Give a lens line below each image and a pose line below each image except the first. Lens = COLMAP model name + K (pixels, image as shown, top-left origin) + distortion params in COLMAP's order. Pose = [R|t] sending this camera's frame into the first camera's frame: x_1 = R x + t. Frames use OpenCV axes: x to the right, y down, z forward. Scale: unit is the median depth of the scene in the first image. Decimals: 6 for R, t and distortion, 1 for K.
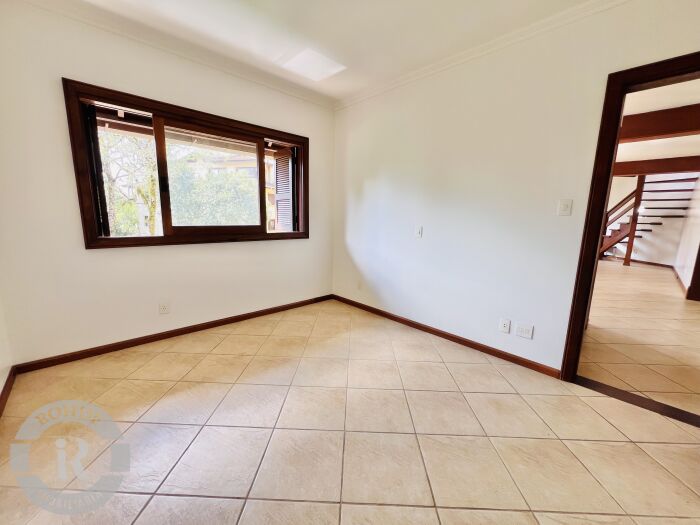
lens RADIAL K [[279.9, 0, 350.3], [0, 279.9, 263.8], [0, 0, 1]] dist [-0.003492, 0.000228]
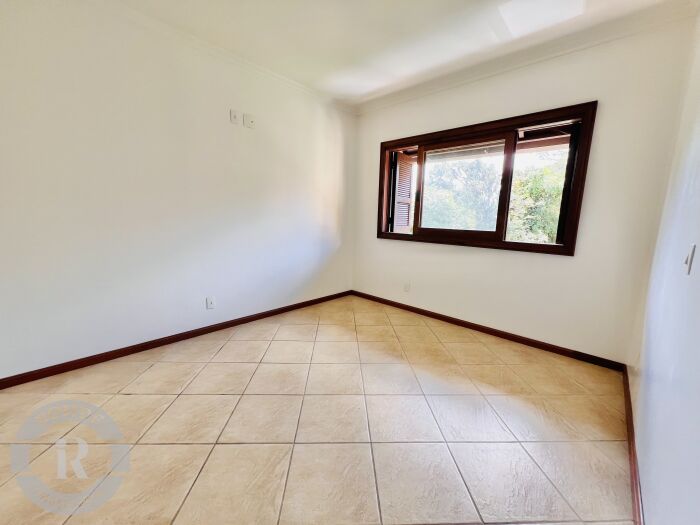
lens RADIAL K [[278.0, 0, 350.0], [0, 278.0, 262.5], [0, 0, 1]] dist [0.001028, 0.000252]
pose [[0.060767, 0.147475, -0.987197, 0.638478], [-0.193284, 0.972044, 0.133314, -0.084914], [0.979259, 0.182708, 0.087573, 0.587448]]
